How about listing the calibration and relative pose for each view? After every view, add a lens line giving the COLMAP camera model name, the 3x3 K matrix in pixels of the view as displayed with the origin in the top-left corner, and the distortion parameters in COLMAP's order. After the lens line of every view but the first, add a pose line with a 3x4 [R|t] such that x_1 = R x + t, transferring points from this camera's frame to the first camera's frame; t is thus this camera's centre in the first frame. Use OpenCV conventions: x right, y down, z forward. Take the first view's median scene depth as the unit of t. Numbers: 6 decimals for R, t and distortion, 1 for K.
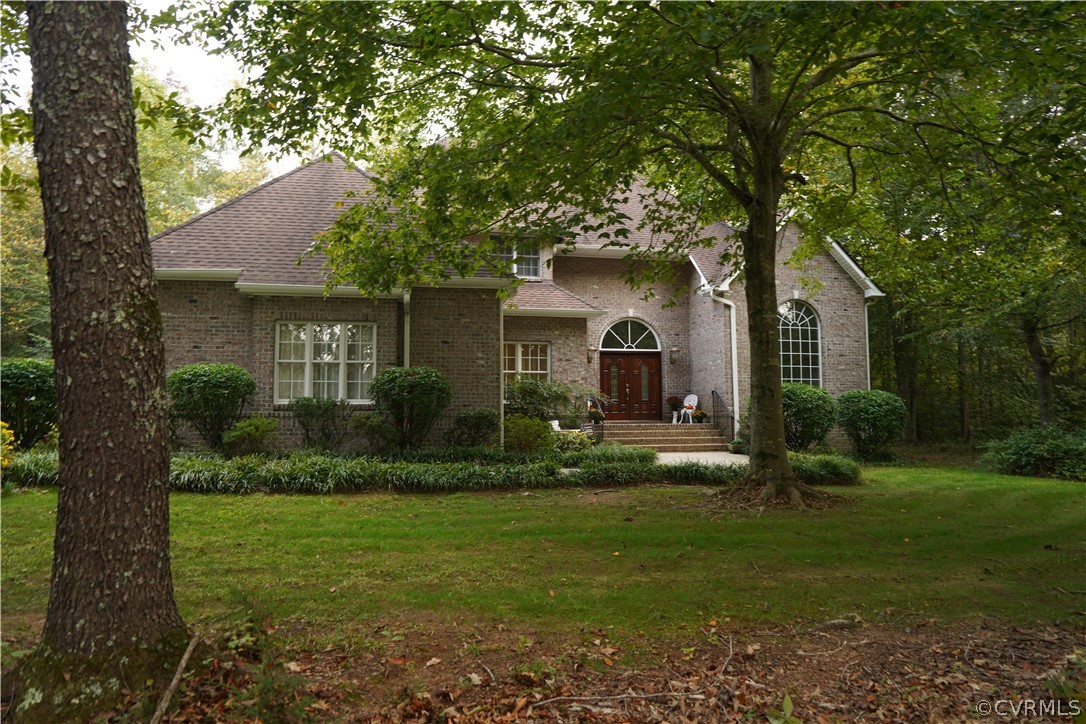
lens RADIAL K [[735.0, 0, 544.9], [0, 735.0, 360.6], [0, 0, 1]] dist [-0.041299, 0.020316]
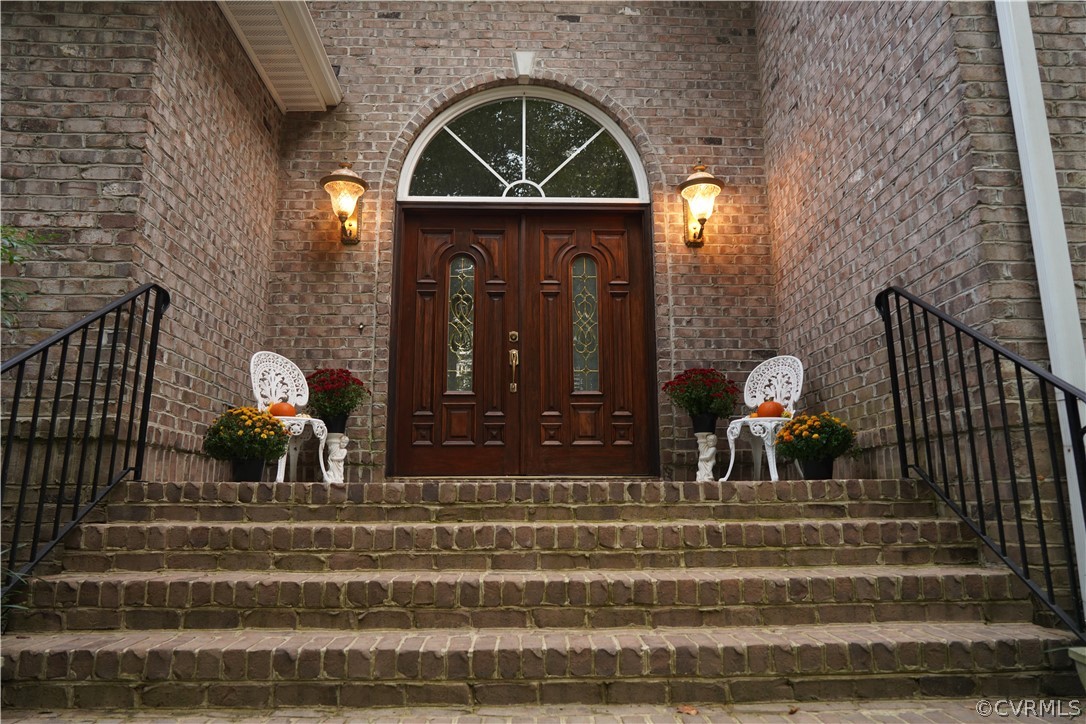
lens RADIAL K [[735.0, 0, 539.5], [0, 735.0, 364.3], [0, 0, 1]] dist [-0.041299, 0.020316]
pose [[0.986046, -0.030265, -0.163699, 0.166406], [0.013660, 0.994729, -0.101621, 0.071496], [0.165911, 0.097967, 0.981262, 0.773987]]
